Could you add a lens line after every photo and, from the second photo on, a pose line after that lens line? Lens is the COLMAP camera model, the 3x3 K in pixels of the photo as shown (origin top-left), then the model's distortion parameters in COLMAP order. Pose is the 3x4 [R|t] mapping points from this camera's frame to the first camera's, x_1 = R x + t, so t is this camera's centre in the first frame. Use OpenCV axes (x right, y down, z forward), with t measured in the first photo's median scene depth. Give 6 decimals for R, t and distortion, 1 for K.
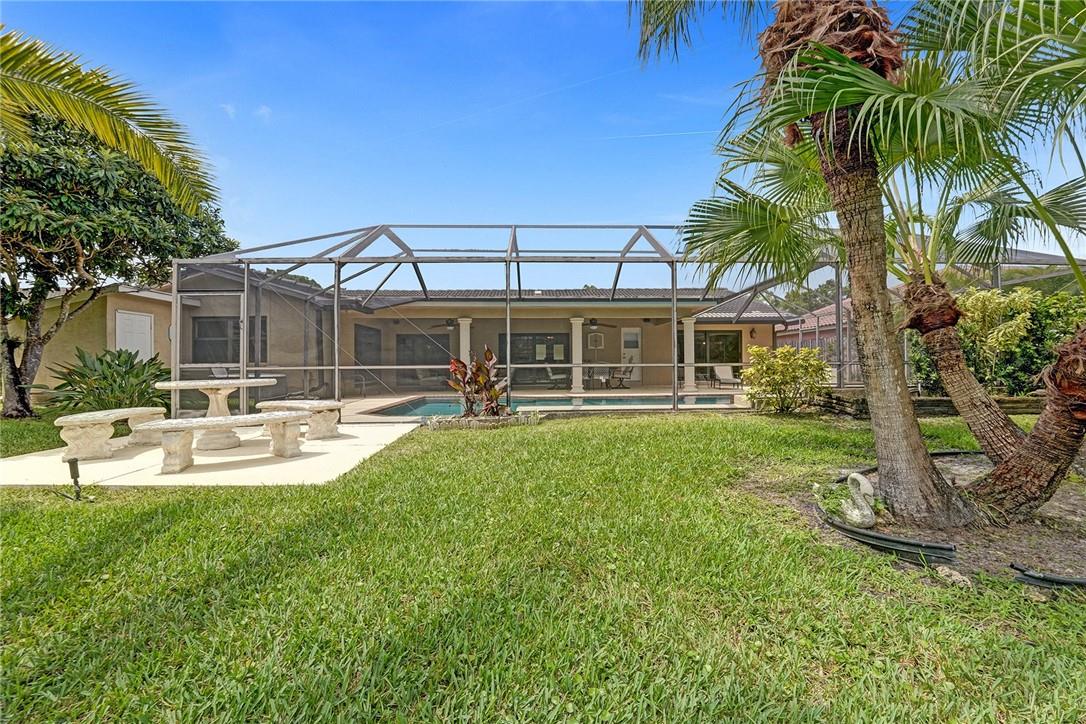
lens RADIAL K [[494.8, 0, 542.7], [0, 494.8, 357.8], [0, 0, 1]] dist [-0.019276, -0.000044]
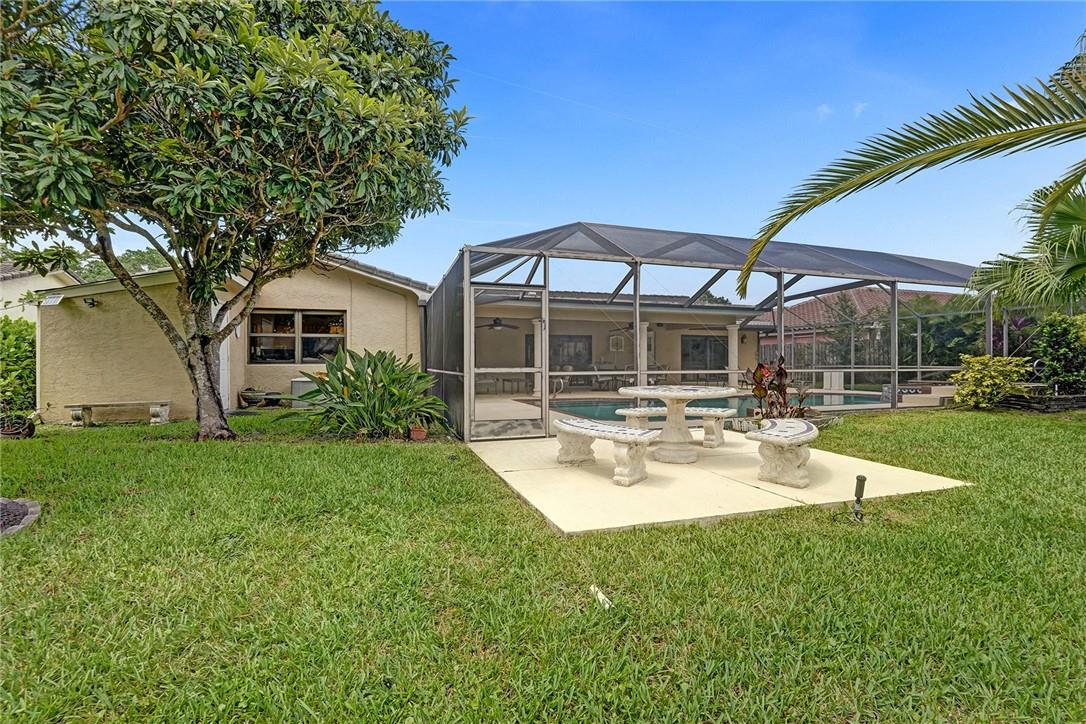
lens RADIAL K [[503.4, 0, 545.9], [0, 503.4, 355.3], [0, 0, 1]] dist [-0.025474, -0.000350]
pose [[0.953408, 0.010121, 0.301515, -0.674997], [-0.008681, 0.999944, -0.006115, -0.004182], [-0.301560, 0.003213, 0.953442, 0.094605]]
